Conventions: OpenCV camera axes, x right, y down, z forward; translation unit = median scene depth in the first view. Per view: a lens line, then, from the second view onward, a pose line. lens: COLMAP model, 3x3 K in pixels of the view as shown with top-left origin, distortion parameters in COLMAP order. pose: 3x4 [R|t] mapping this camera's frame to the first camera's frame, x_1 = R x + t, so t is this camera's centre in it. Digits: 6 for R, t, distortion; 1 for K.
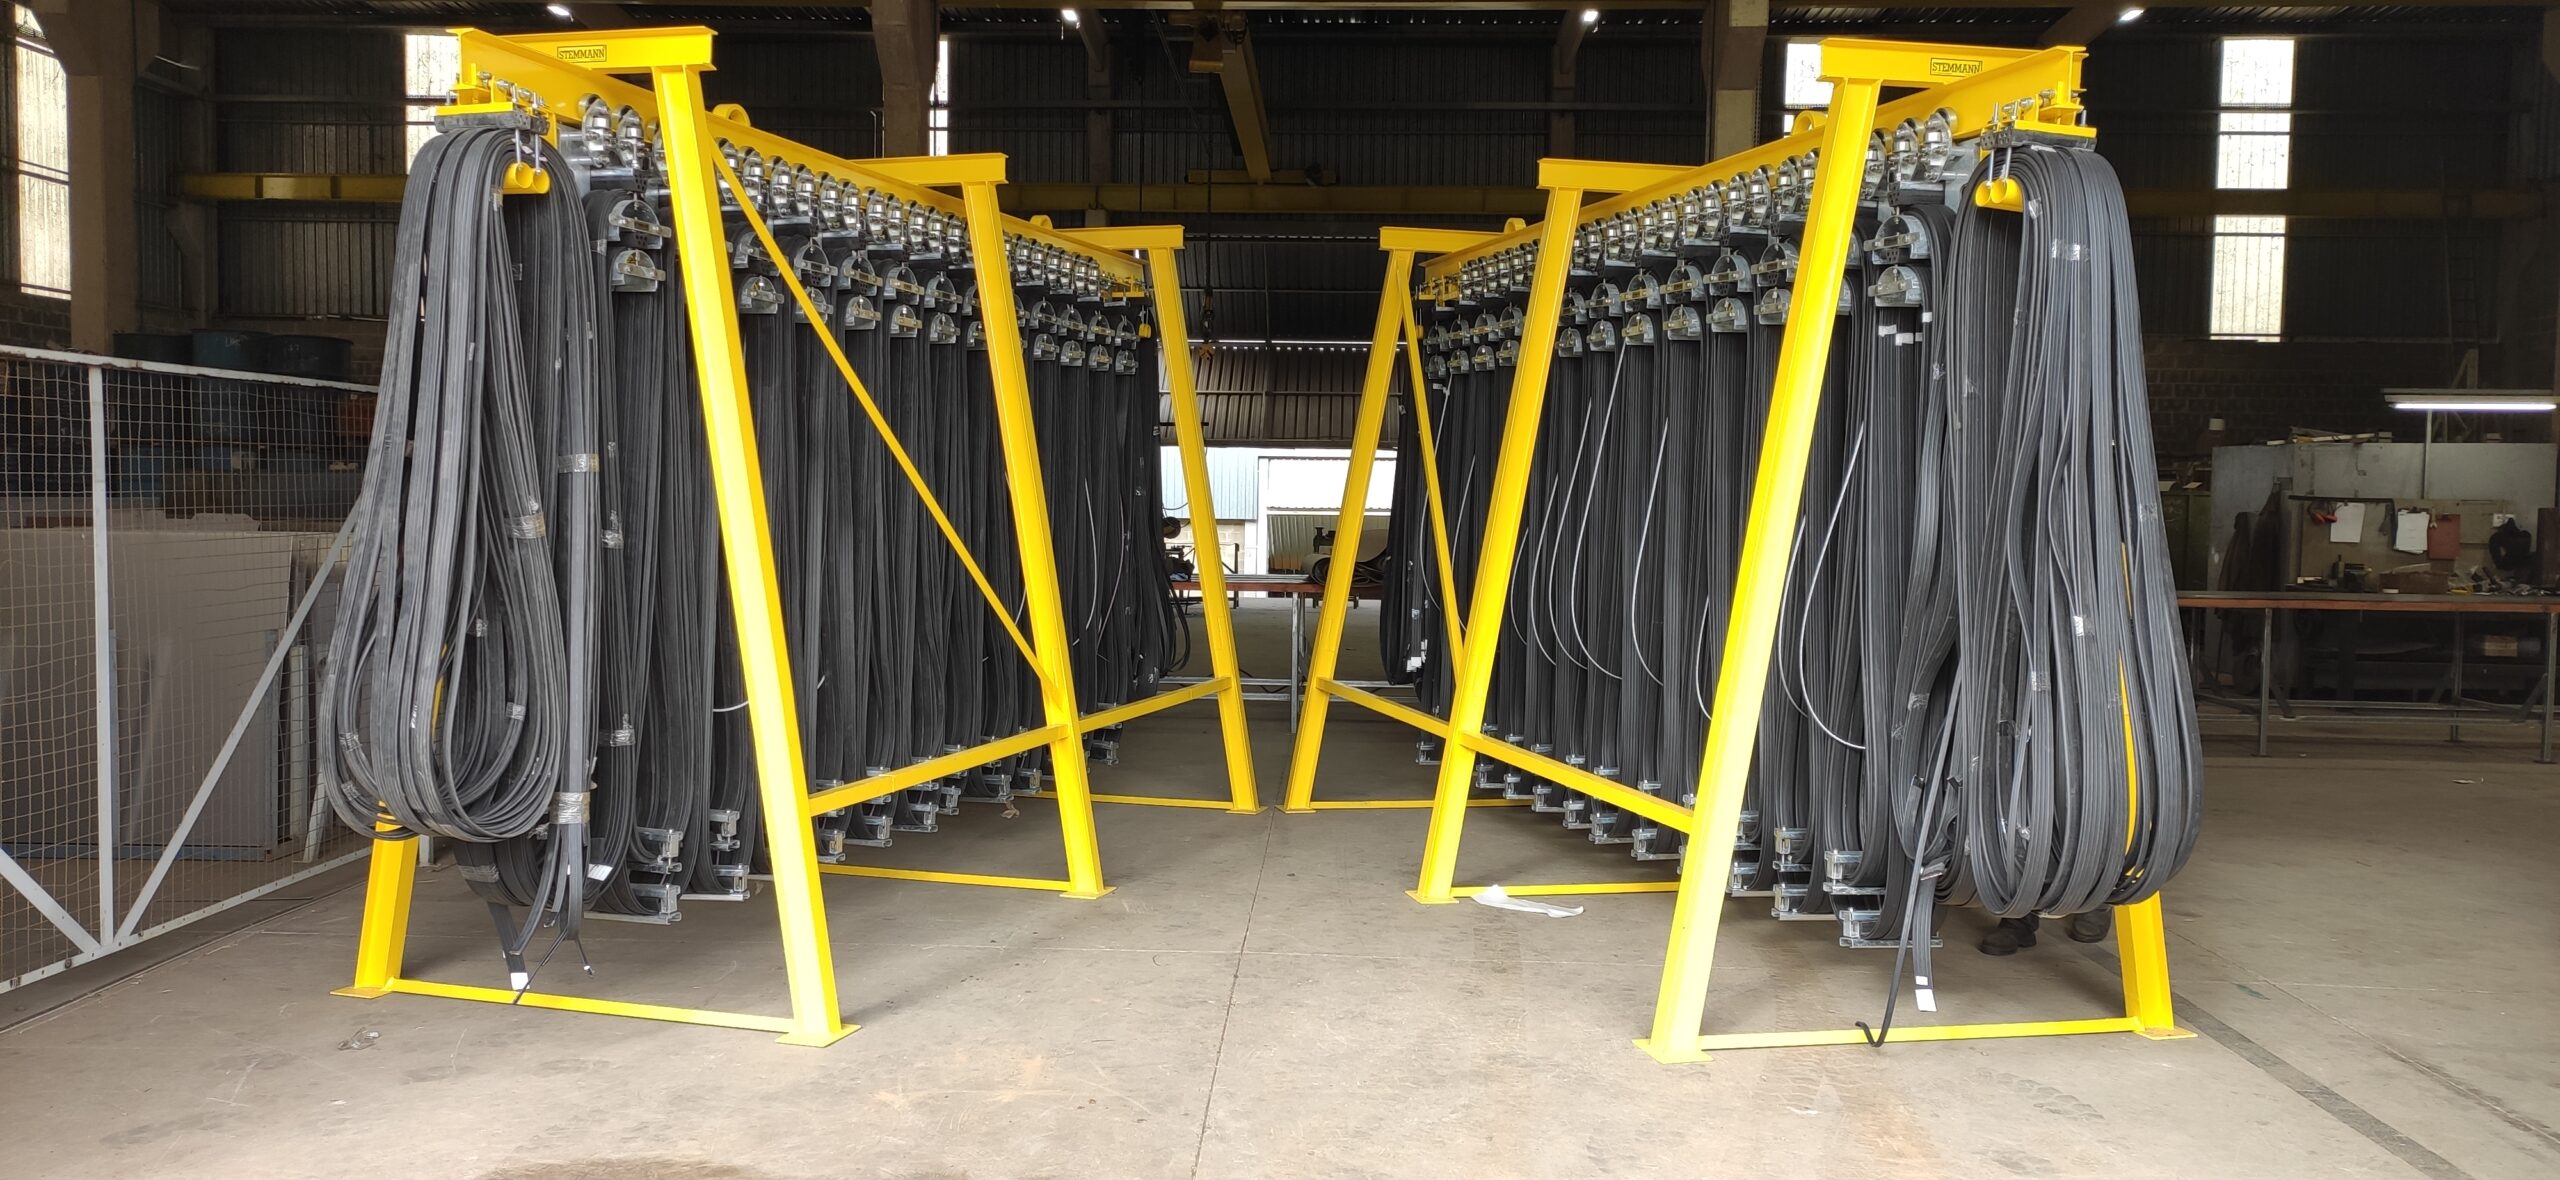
lens RADIAL K [[1843.3, 0, 1280.0], [0, 1843.3, 590.0], [0, 0, 1]] dist [0.056591, -0.053475]
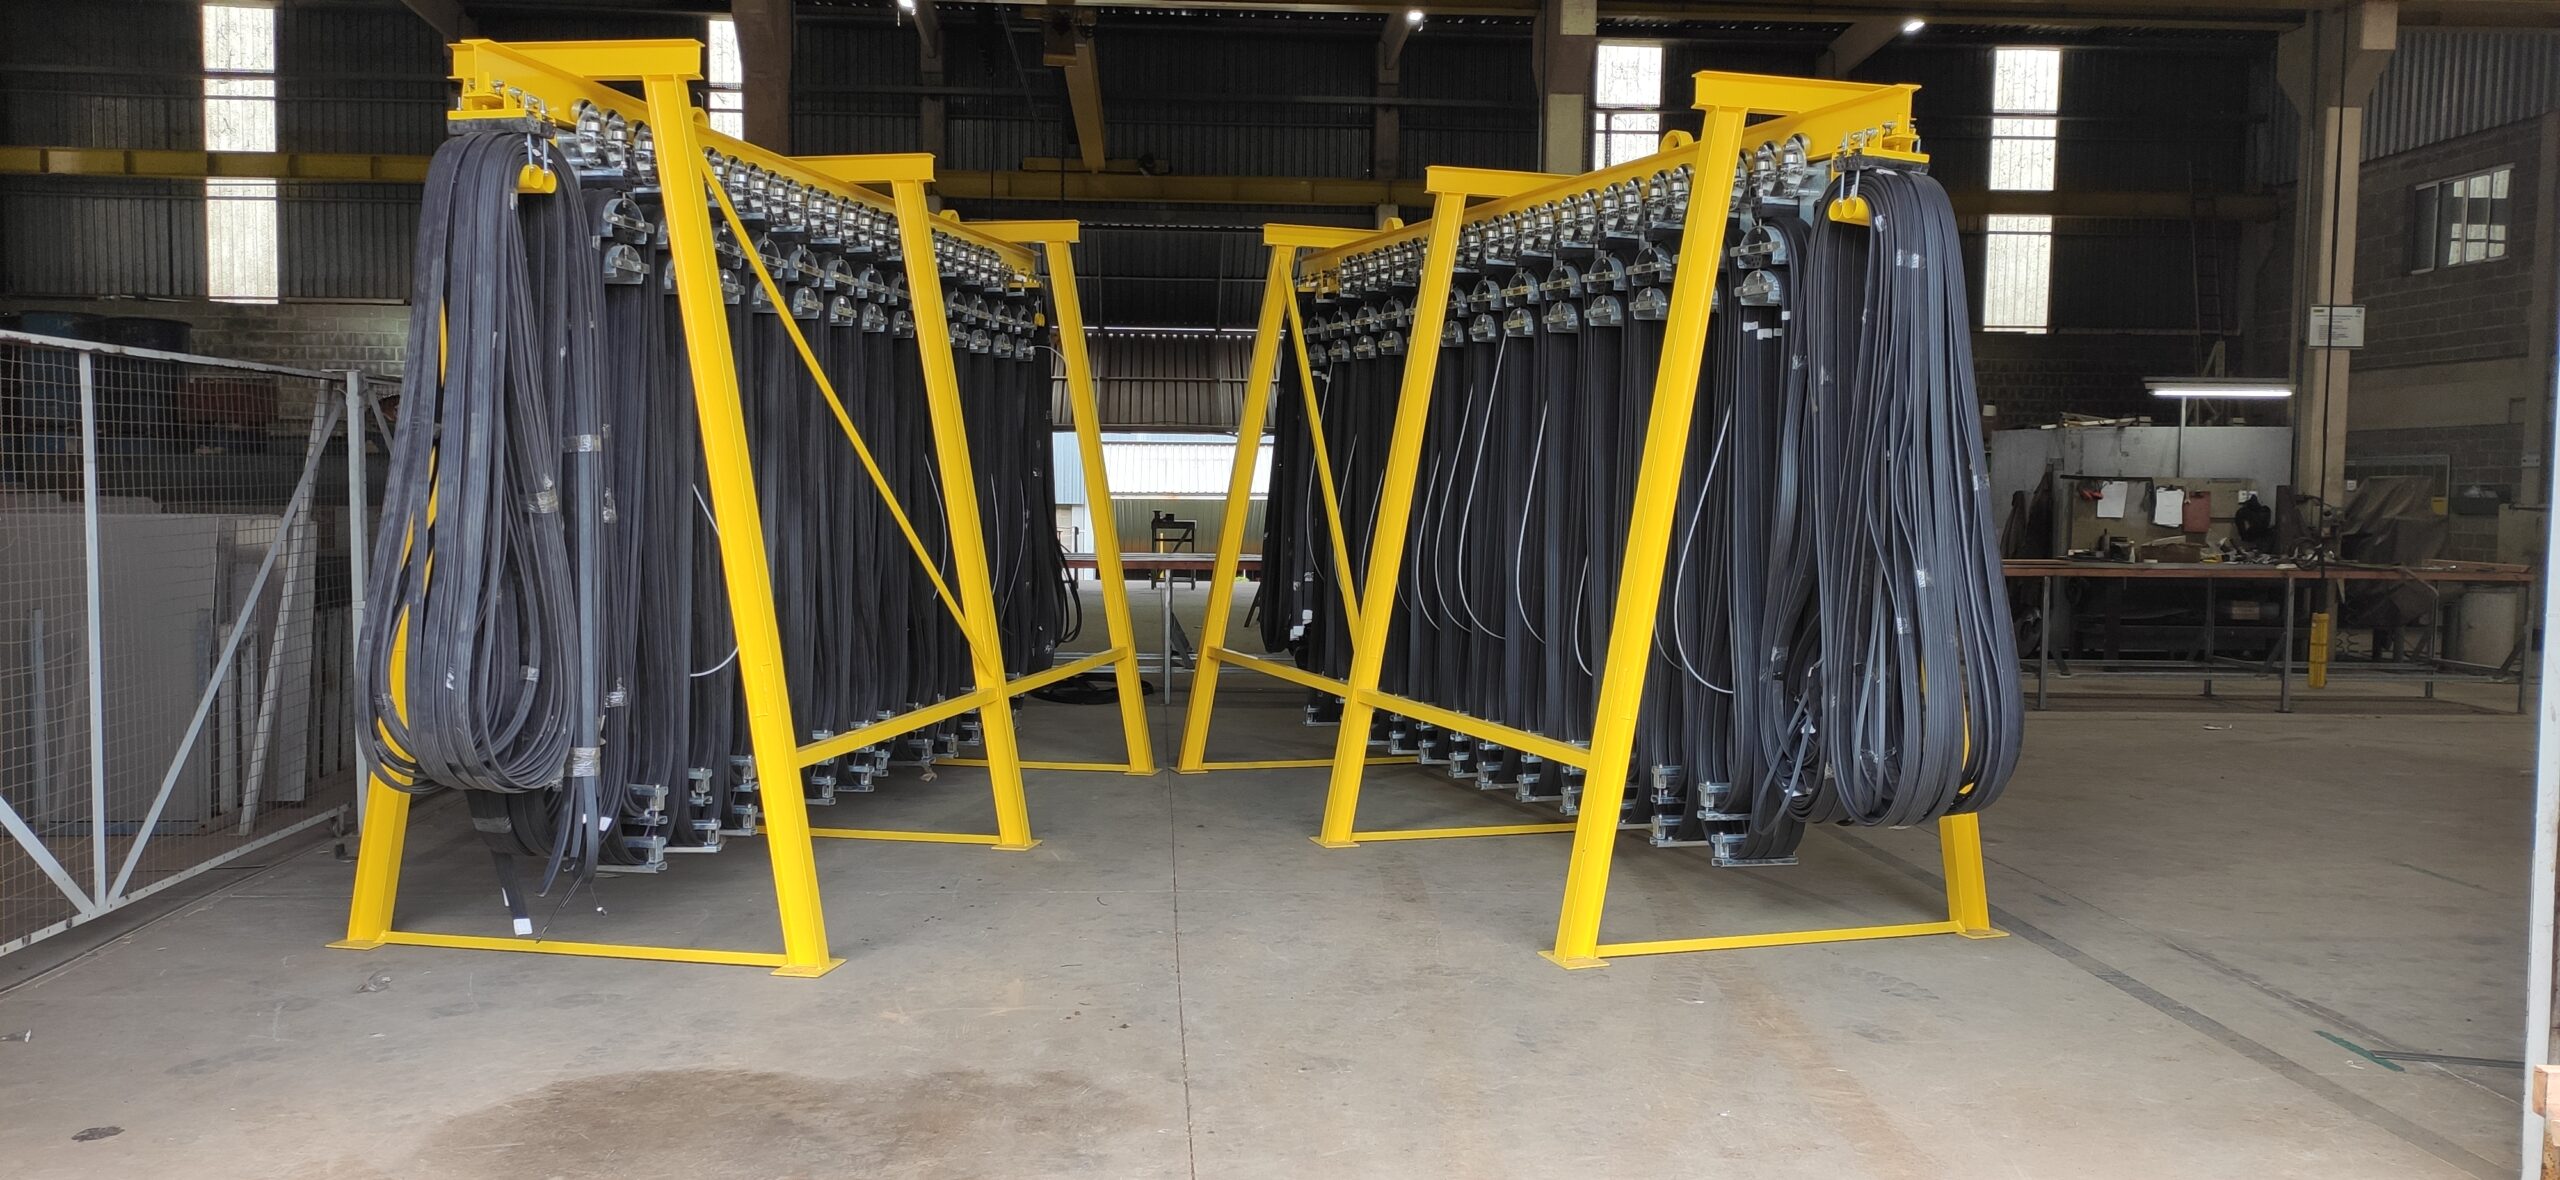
lens RADIAL K [[1843.3, 0, 1280.0], [0, 1843.3, 590.0], [0, 0, 1]] dist [0.056591, -0.053475]
pose [[0.994651, -0.009688, 0.102841, -0.064836], [0.008900, 0.999927, 0.008122, 0.008768], [-0.102912, -0.007164, 0.994665, -0.086600]]
